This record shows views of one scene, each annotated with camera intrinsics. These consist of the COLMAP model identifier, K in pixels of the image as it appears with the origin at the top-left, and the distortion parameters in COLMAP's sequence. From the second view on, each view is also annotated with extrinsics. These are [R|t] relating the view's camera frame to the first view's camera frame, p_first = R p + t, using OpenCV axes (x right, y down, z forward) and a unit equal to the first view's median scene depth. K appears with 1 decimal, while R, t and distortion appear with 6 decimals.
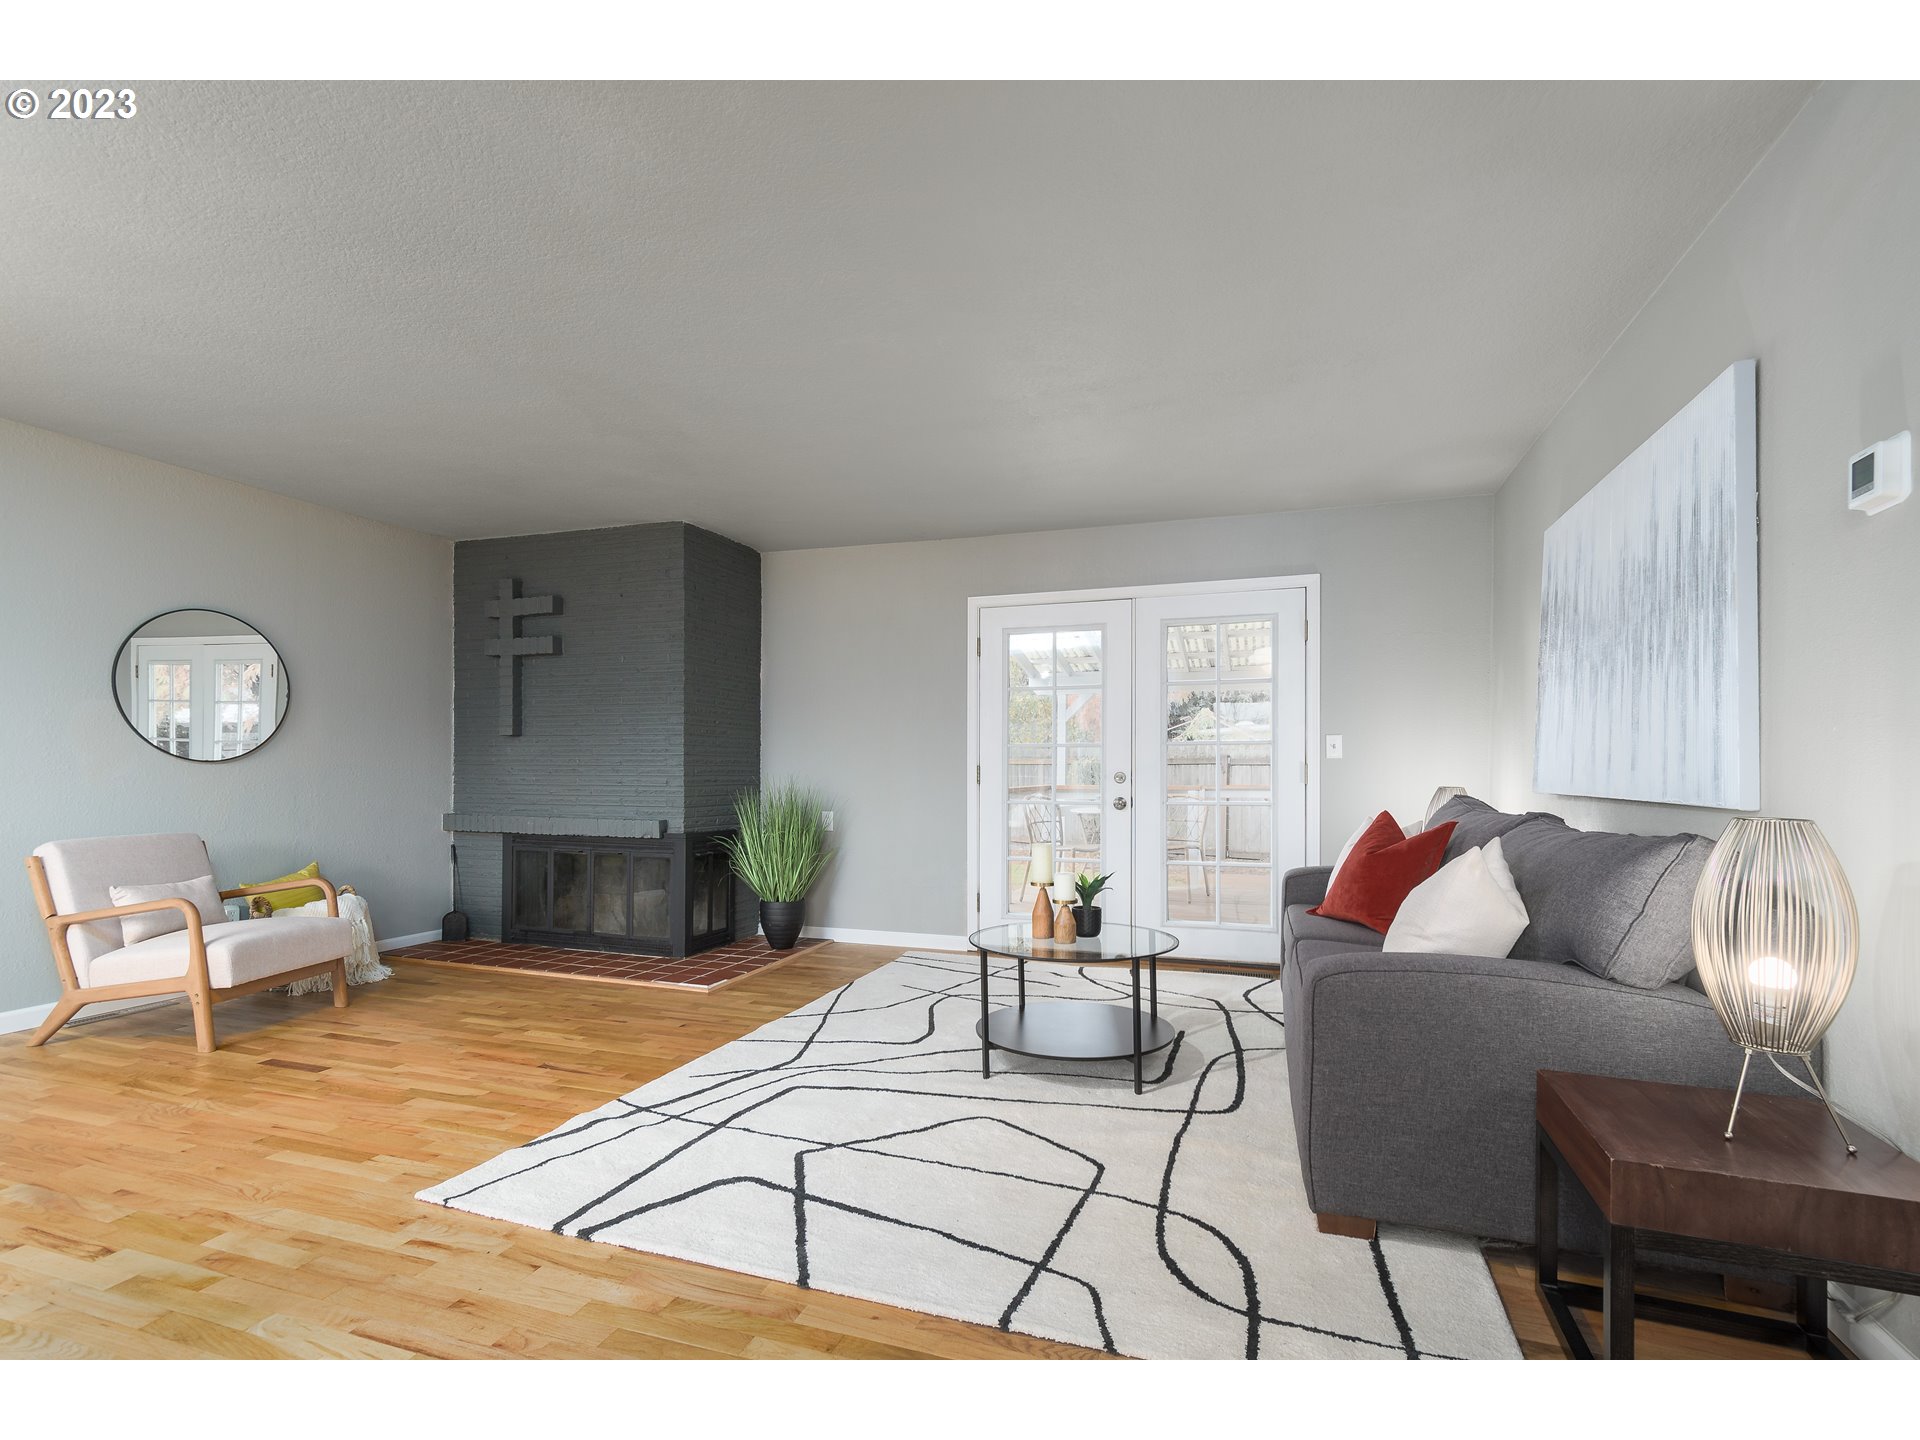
lens RADIAL K [[886.6, 0, 971.1], [0, 886.6, 773.2], [0, 0, 1]] dist [0.002773, 0.001502]
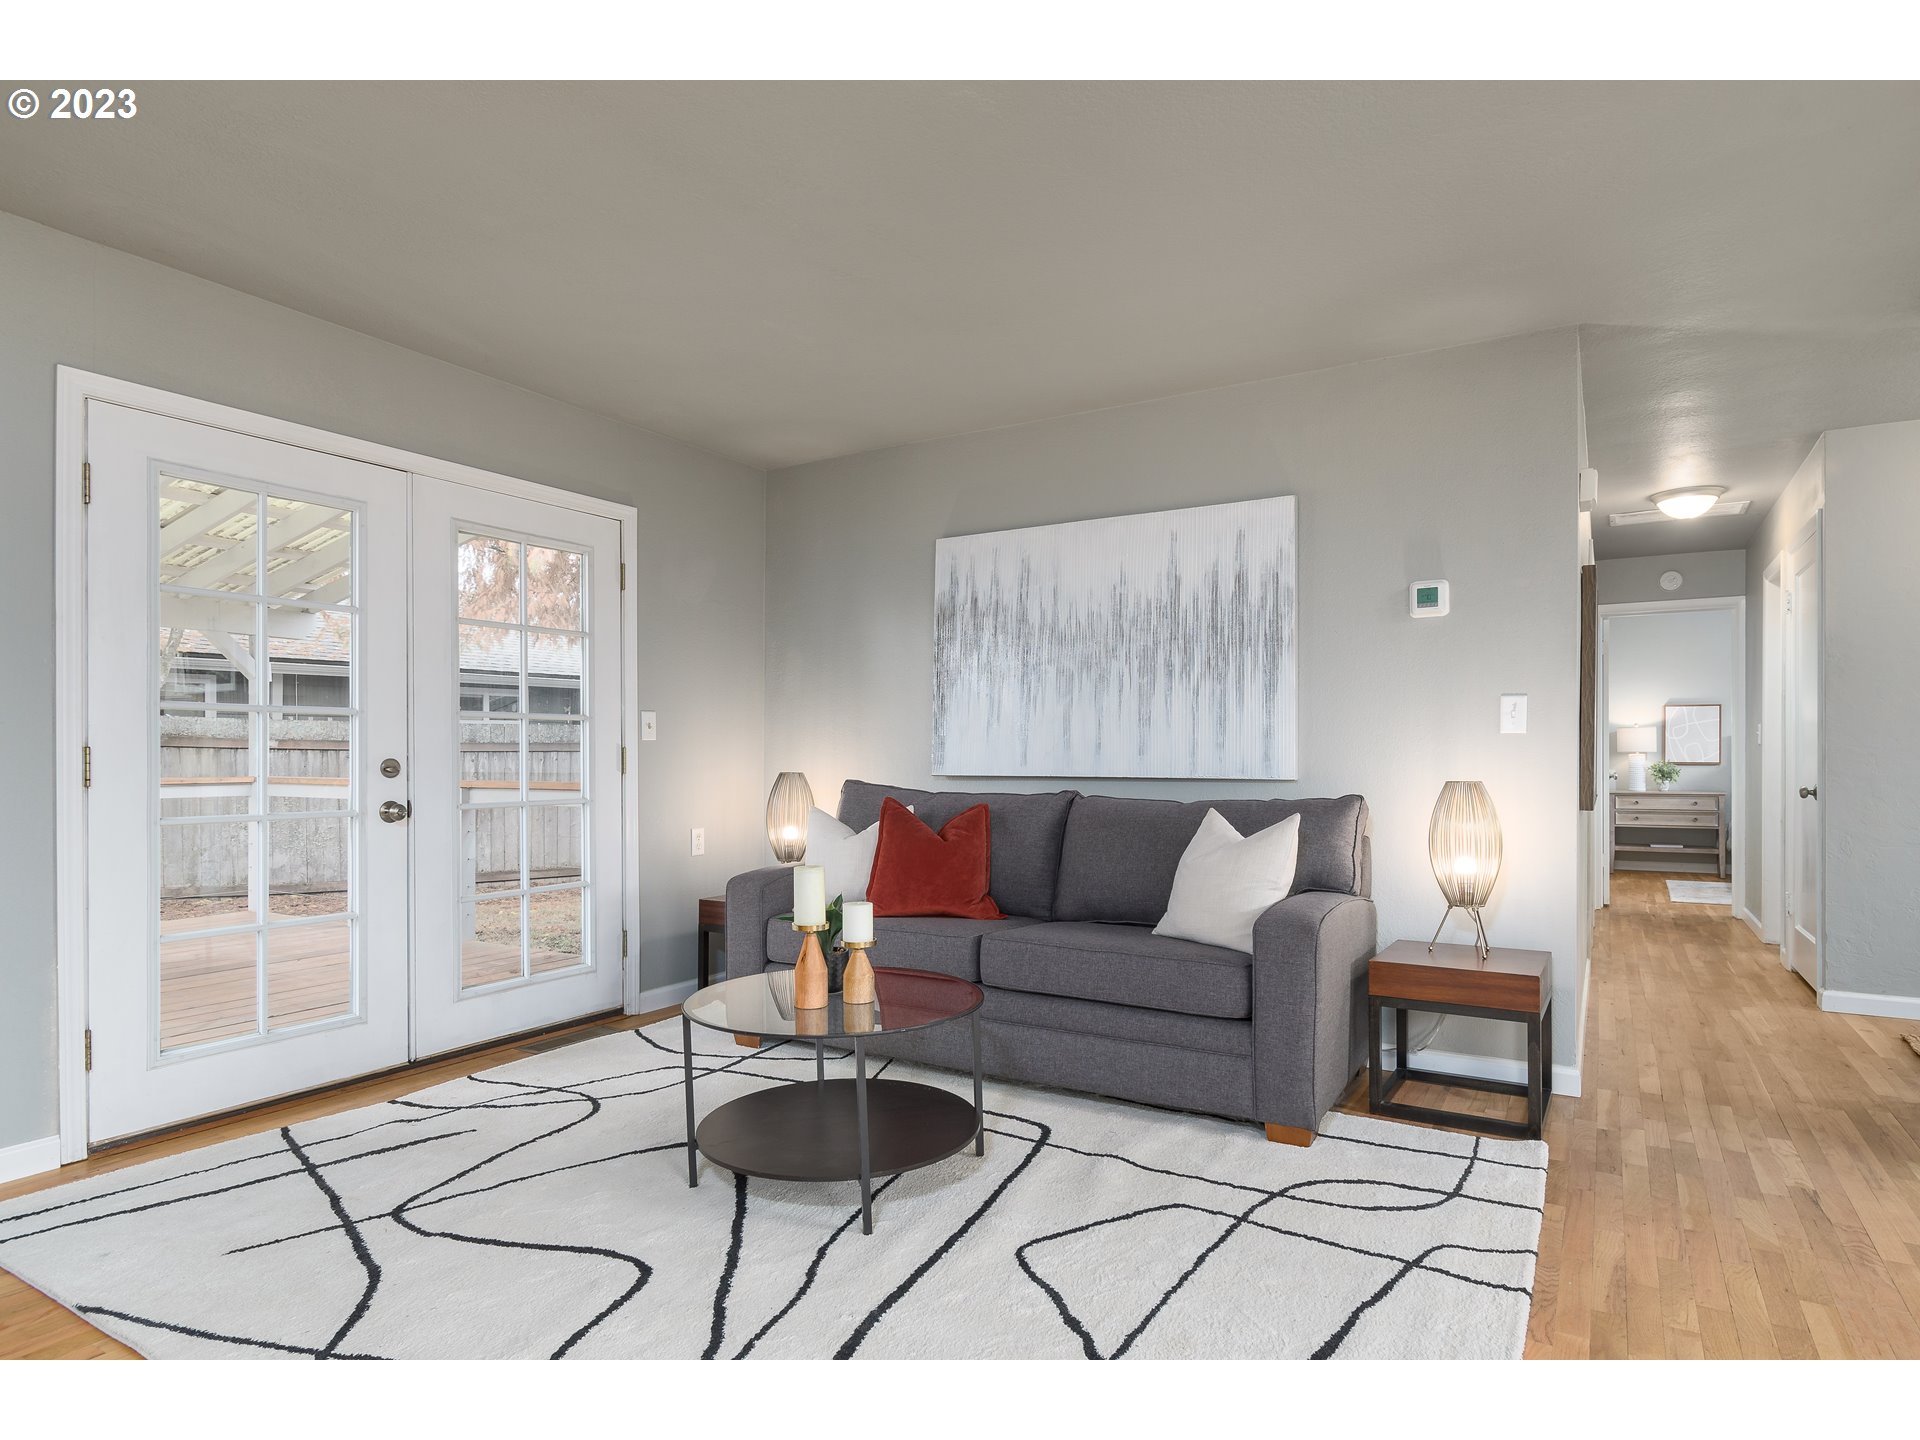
lens RADIAL K [[1068.8, 0, 971.9], [0, 1068.8, 763.8], [0, 0, 1]] dist [-0.006115, 0.001647]
pose [[0.212937, -0.009871, 0.977016, -0.755505], [0.004493, 0.999948, 0.009123, -0.005326], [-0.977056, 0.002447, 0.212971, 0.790741]]
